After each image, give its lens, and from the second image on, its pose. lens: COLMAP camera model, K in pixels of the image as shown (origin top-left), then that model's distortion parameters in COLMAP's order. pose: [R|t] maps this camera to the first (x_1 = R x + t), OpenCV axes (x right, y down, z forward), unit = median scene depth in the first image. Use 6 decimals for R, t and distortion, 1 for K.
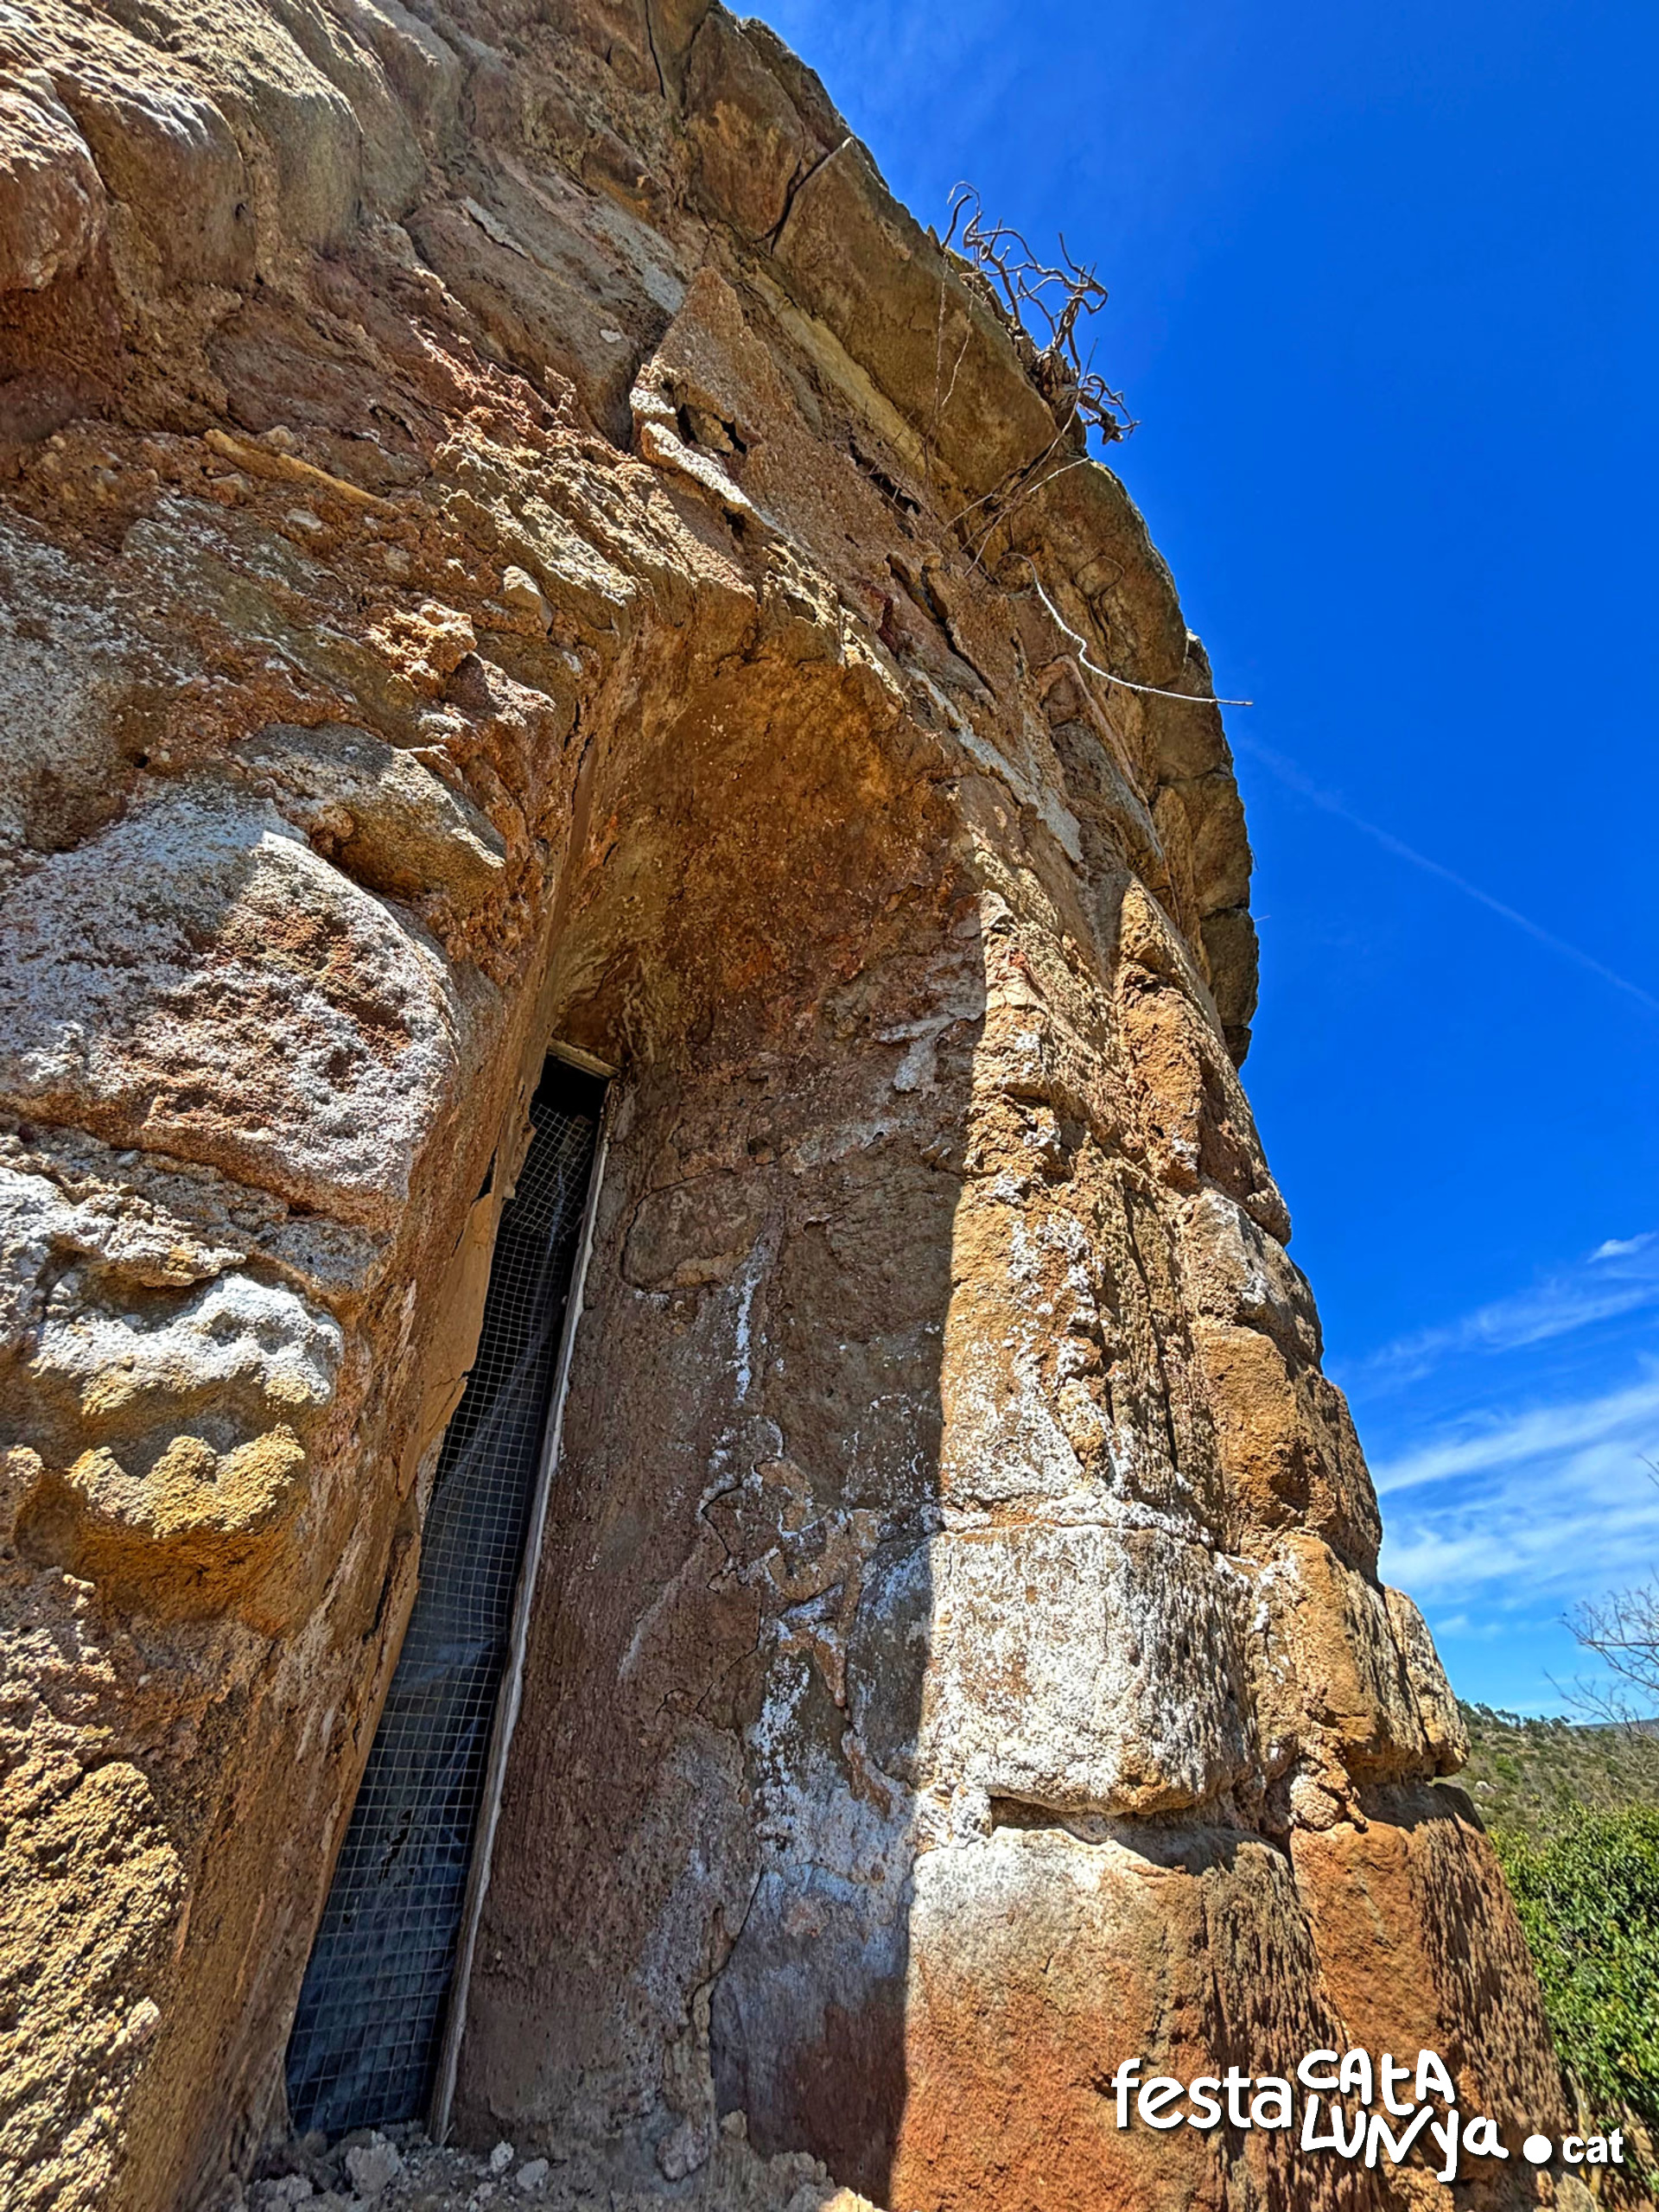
lens RADIAL K [[889.6, 0, 829.5], [0, 889.6, 1106.0], [0, 0, 1]] dist [0.001743, 0.000654]
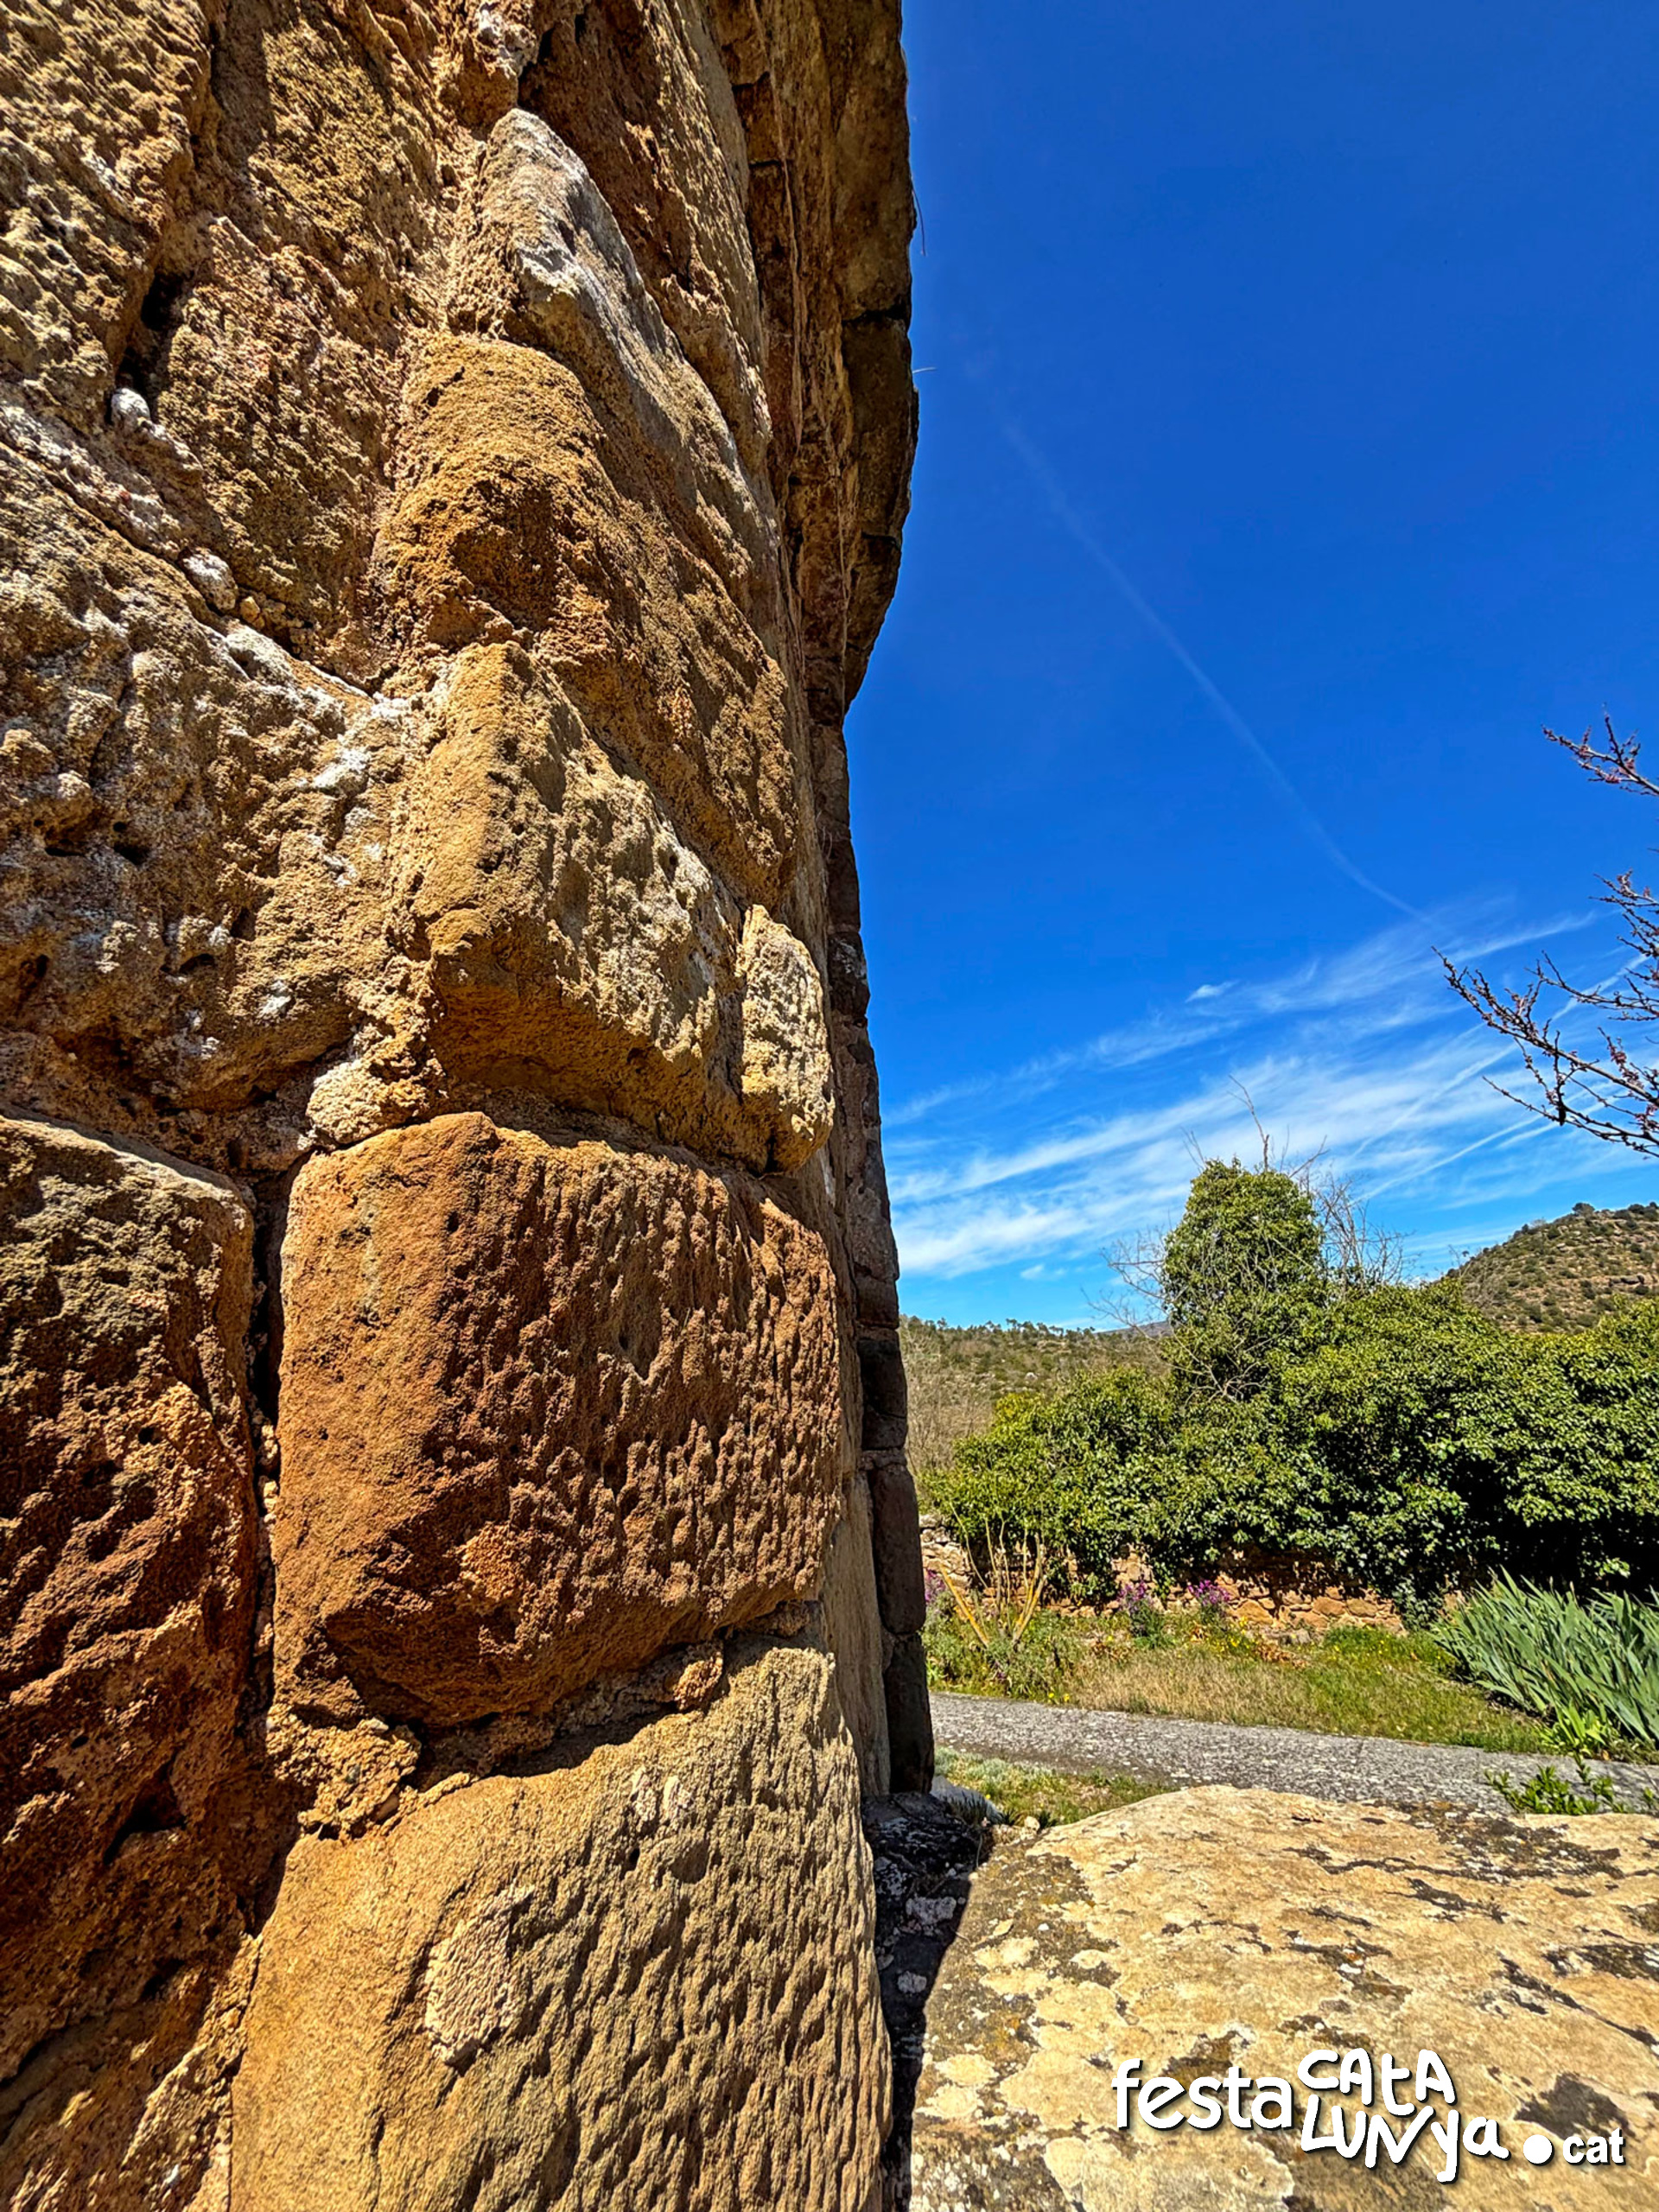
lens RADIAL K [[887.9, 0, 829.5], [0, 887.9, 1106.0], [0, 0, 1]] dist [0.000846, -0.000298]
pose [[0.947977, 0.009725, 0.318191, 0.519020], [-0.108620, 0.949430, 0.294592, 0.520643], [-0.299235, -0.313828, 0.901094, 0.441600]]
